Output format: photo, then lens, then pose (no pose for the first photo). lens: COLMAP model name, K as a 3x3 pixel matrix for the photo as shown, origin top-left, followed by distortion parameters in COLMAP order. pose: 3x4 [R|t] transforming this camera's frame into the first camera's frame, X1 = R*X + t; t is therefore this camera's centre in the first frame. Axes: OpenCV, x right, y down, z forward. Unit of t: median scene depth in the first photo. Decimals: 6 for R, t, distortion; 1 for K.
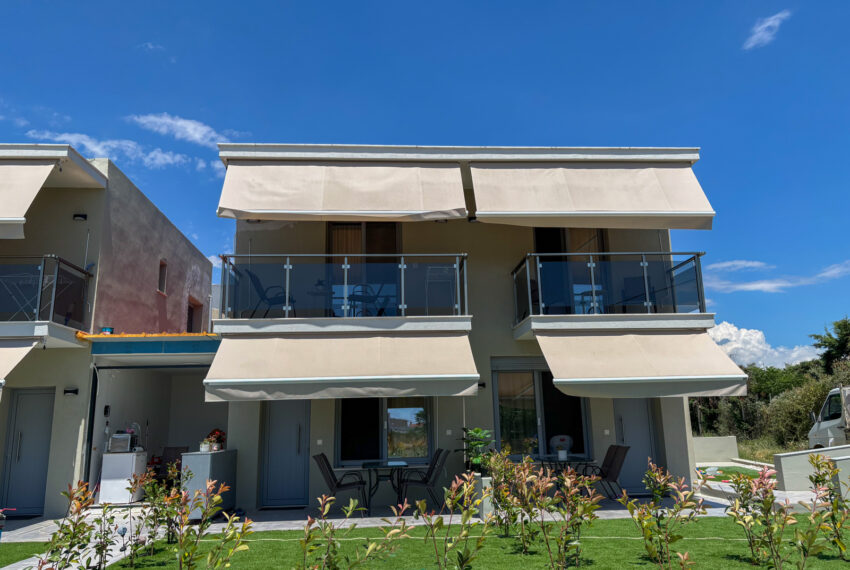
lens RADIAL K [[640.0, 0, 421.1], [0, 640.0, 286.8], [0, 0, 1]] dist [0.044790, -0.015849]
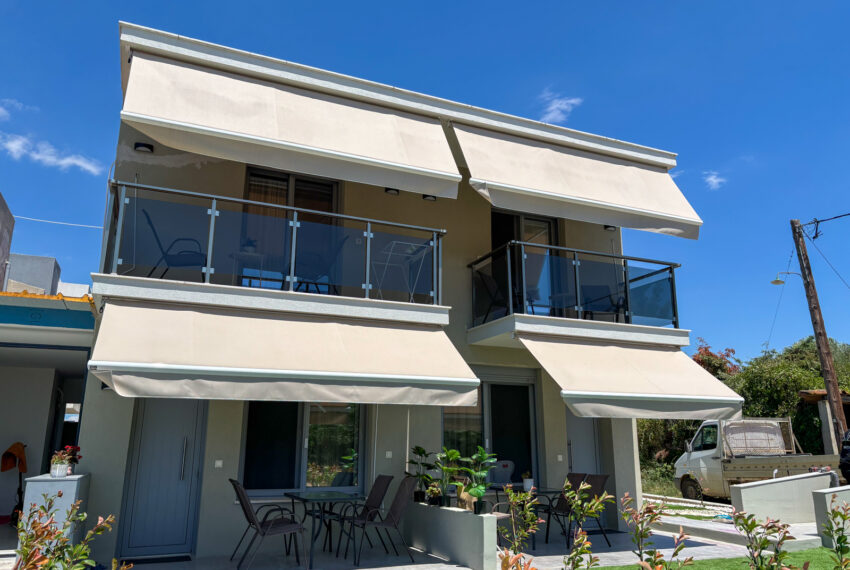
lens RADIAL K [[640.0, 0, 424.7], [0, 640.0, 283.6], [0, 0, 1]] dist [0.044790, -0.015849]
pose [[0.941287, 0.108975, 0.319536, -0.199371], [-0.095827, 0.993785, -0.056636, 0.062109], [-0.323723, 0.022691, 0.945880, 0.246142]]
